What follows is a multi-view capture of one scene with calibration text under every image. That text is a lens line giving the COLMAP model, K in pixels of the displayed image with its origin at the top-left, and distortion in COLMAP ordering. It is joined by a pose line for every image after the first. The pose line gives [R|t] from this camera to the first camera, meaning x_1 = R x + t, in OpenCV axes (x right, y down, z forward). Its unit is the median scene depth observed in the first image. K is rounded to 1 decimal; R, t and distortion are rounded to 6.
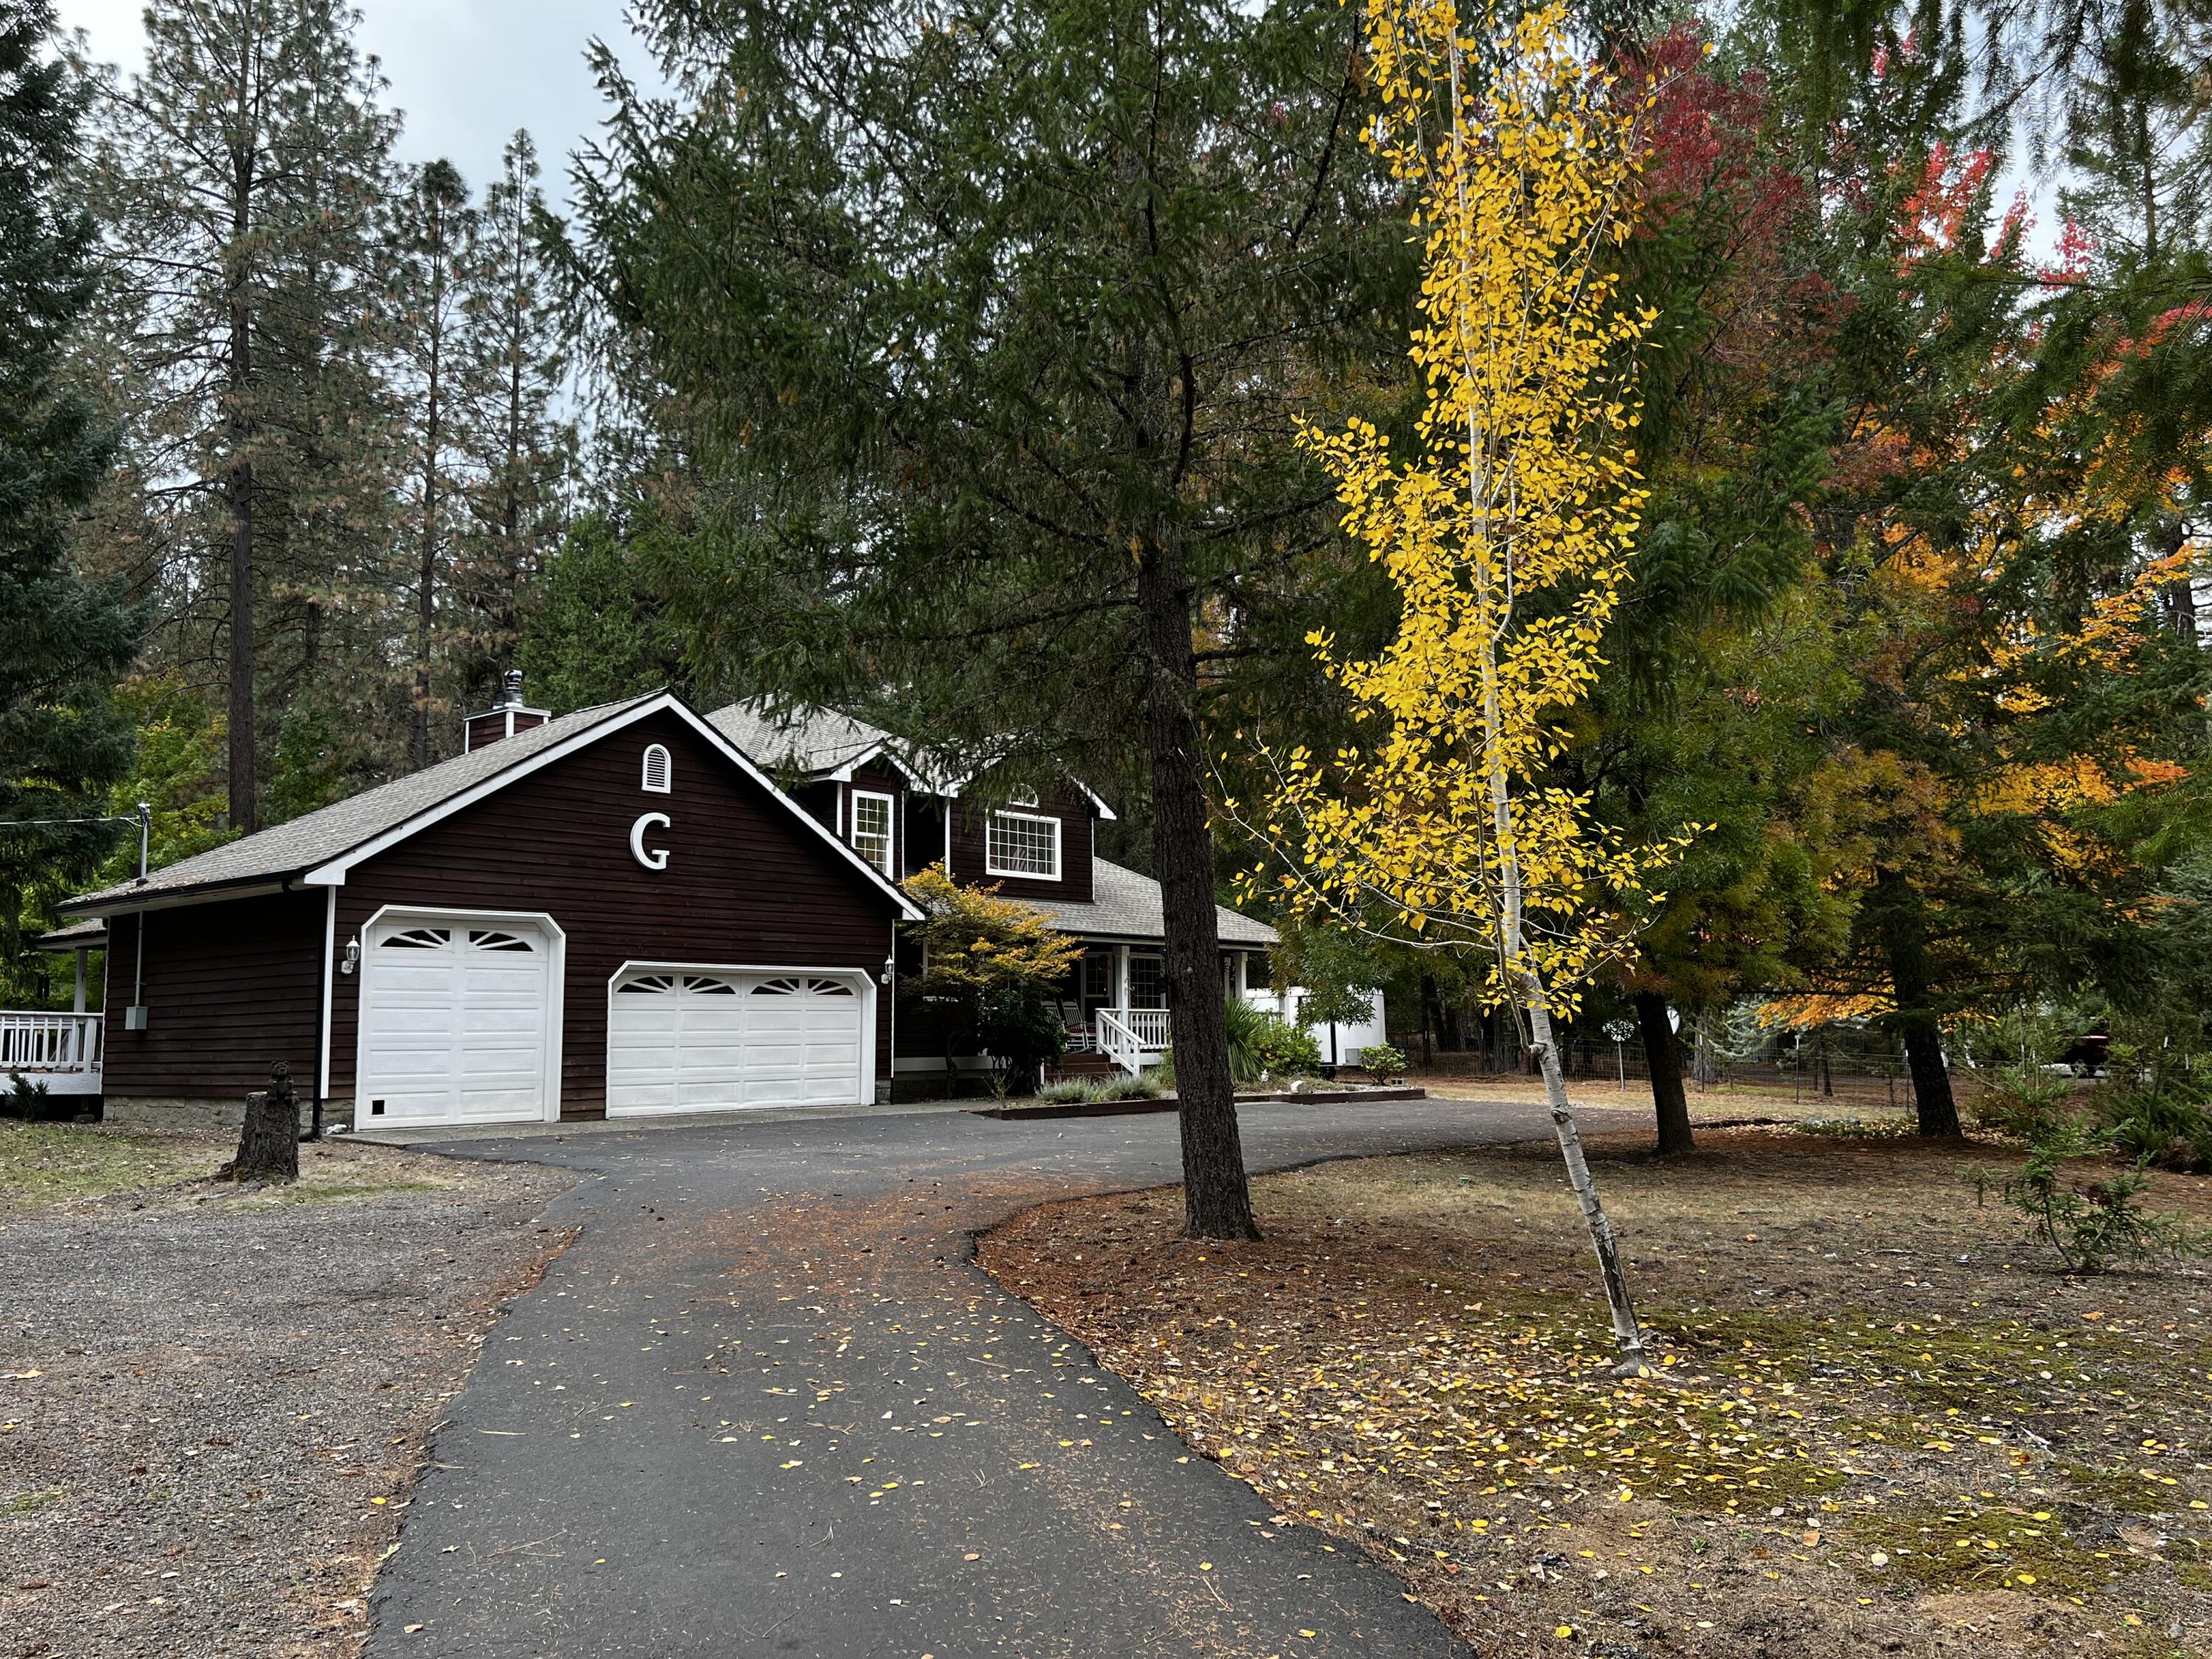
lens RADIAL K [[1743.2, 0, 1105.7], [0, 1743.2, 830.3], [0, 0, 1]] dist [-0.003669, -0.001856]
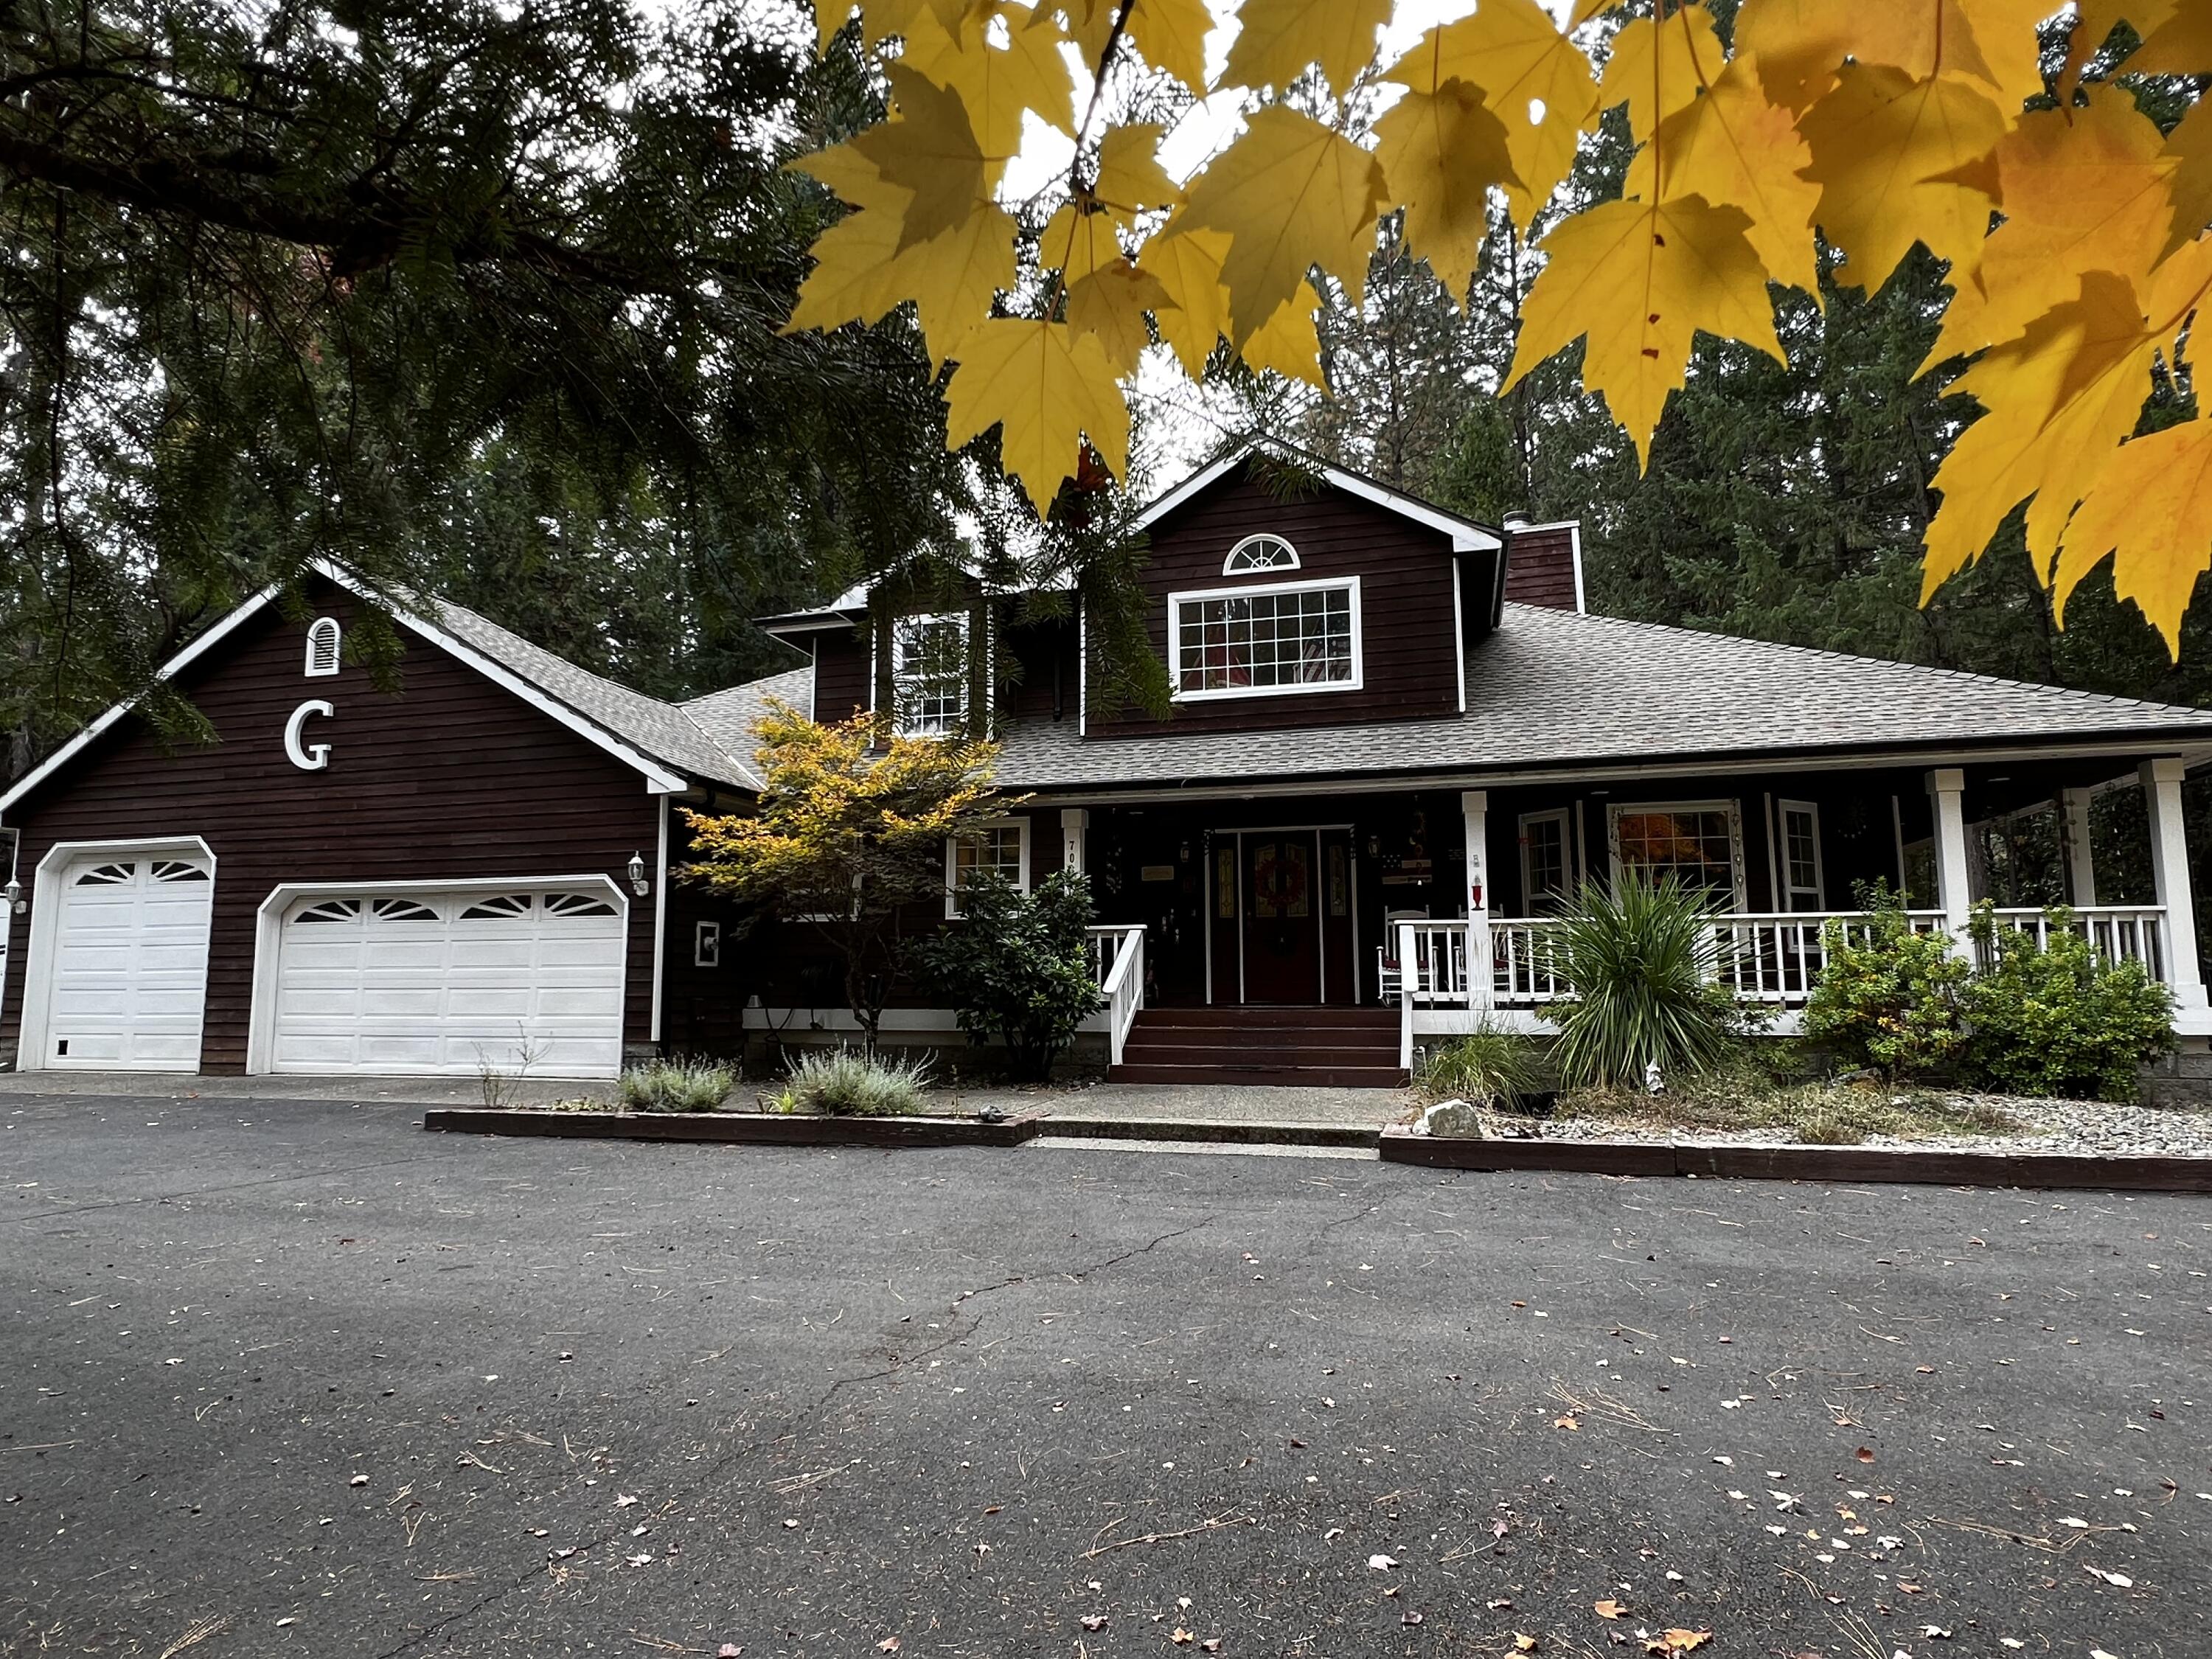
lens RADIAL K [[1222.9, 0, 1105.7], [0, 1222.9, 829.5], [0, 0, 1]] dist [0.006345, 0.000949]
pose [[0.405509, -0.099181, -0.908694, 0.403178], [0.108118, 0.992322, -0.060060, 0.123162], [0.907674, -0.073891, 0.413119, 1.088479]]
